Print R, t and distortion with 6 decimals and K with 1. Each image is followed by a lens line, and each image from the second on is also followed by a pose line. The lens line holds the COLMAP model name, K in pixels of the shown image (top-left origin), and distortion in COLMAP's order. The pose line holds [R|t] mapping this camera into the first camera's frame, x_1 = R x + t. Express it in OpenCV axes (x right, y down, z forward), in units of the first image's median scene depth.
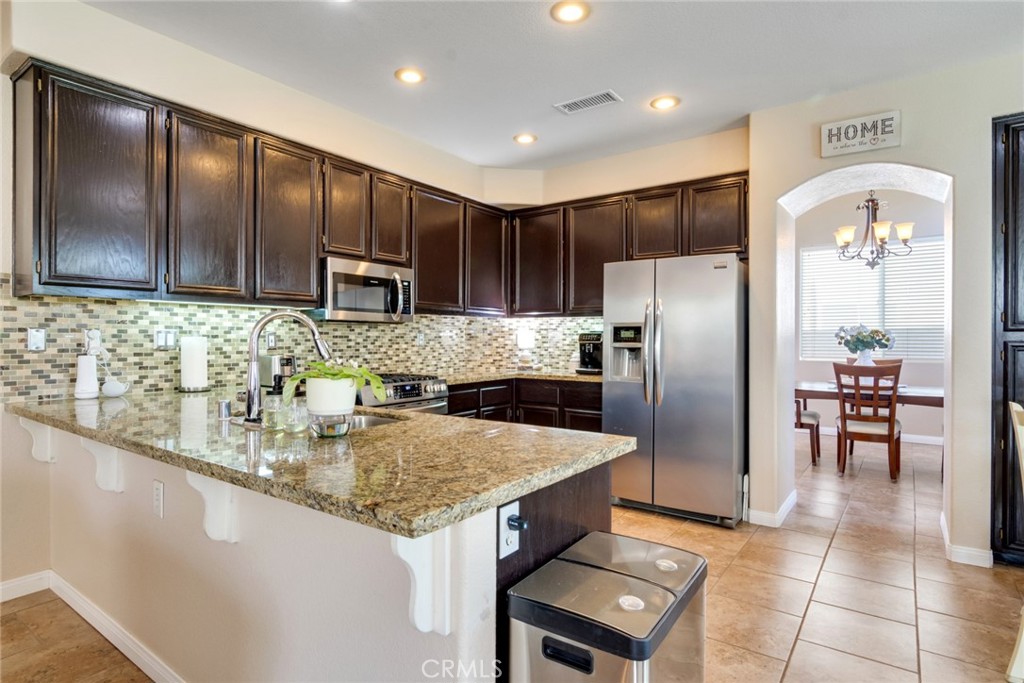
lens RADIAL K [[540.2, 0, 512.0], [0, 540.2, 341.5], [0, 0, 1]] dist [0.002595, 0.000085]
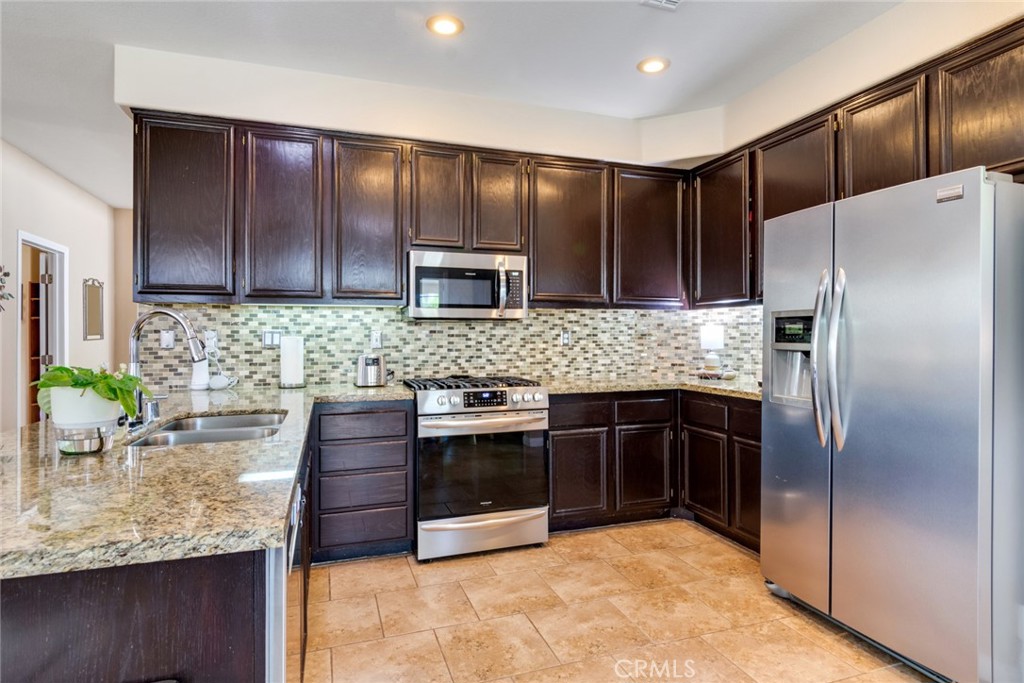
lens RADIAL K [[540.2, 0, 512.0], [0, 540.2, 341.5], [0, 0, 1]] dist [0.002595, 0.000085]
pose [[0.815187, 0.001165, -0.579197, 0.337372], [0.000633, 0.999996, 0.002902, -0.001277], [0.579198, -0.002732, 0.815182, 0.331244]]
